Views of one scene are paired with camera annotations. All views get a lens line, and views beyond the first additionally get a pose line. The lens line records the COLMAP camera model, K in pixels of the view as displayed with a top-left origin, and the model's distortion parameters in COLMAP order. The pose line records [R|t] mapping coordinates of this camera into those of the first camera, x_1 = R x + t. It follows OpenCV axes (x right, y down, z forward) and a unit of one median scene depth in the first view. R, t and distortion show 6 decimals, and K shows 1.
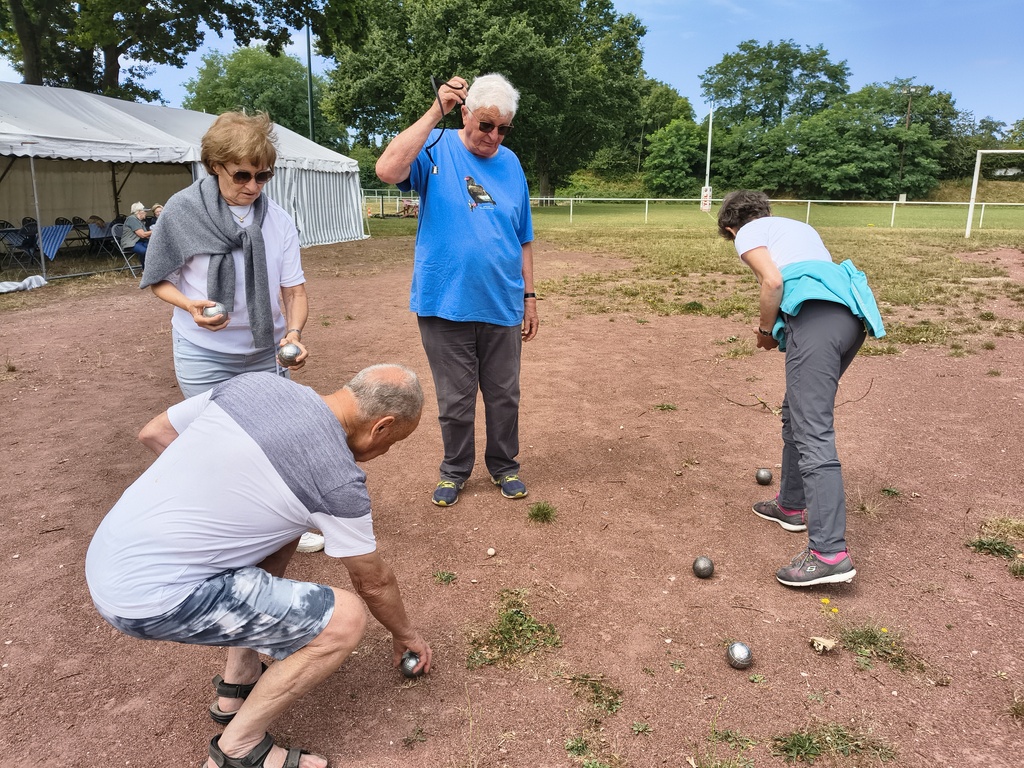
lens RADIAL K [[872.1, 0, 527.7], [0, 872.1, 404.3], [0, 0, 1]] dist [0.001516, -0.066478]
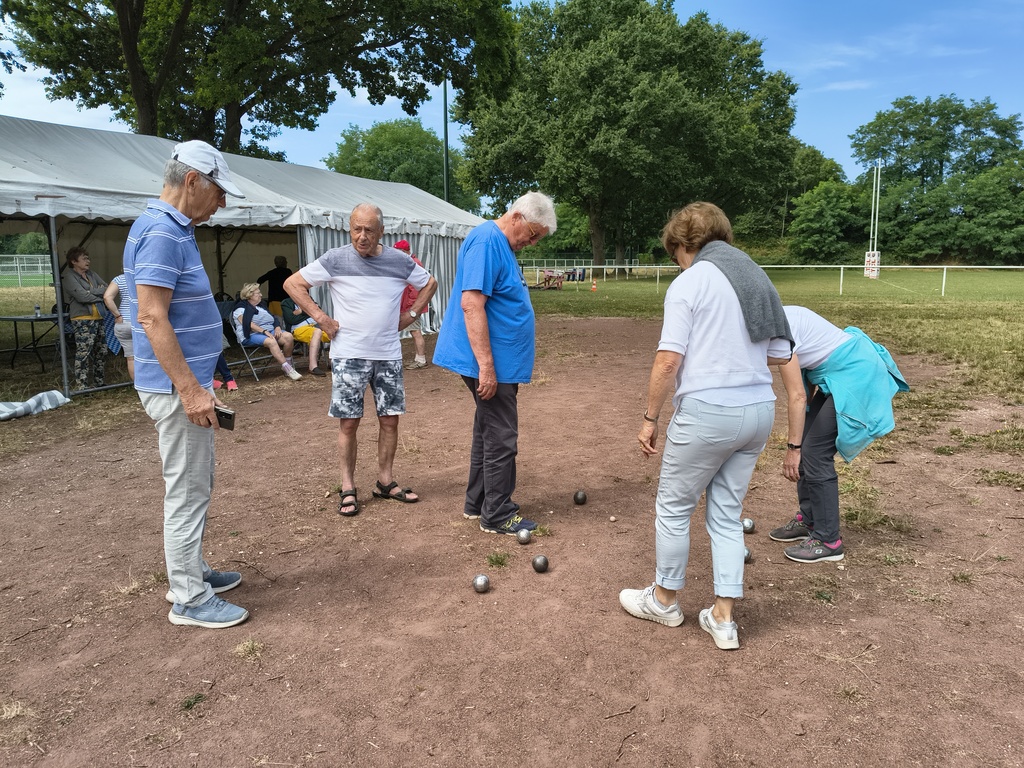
lens RADIAL K [[872.1, 0, 527.7], [0, 872.1, 404.3], [0, 0, 1]] dist [0.001516, -0.066478]
pose [[0.990164, 0.010794, -0.139493, -0.037458], [-0.021200, 0.997082, -0.073329, -0.033354], [0.138295, 0.075565, 0.987504, 0.133270]]
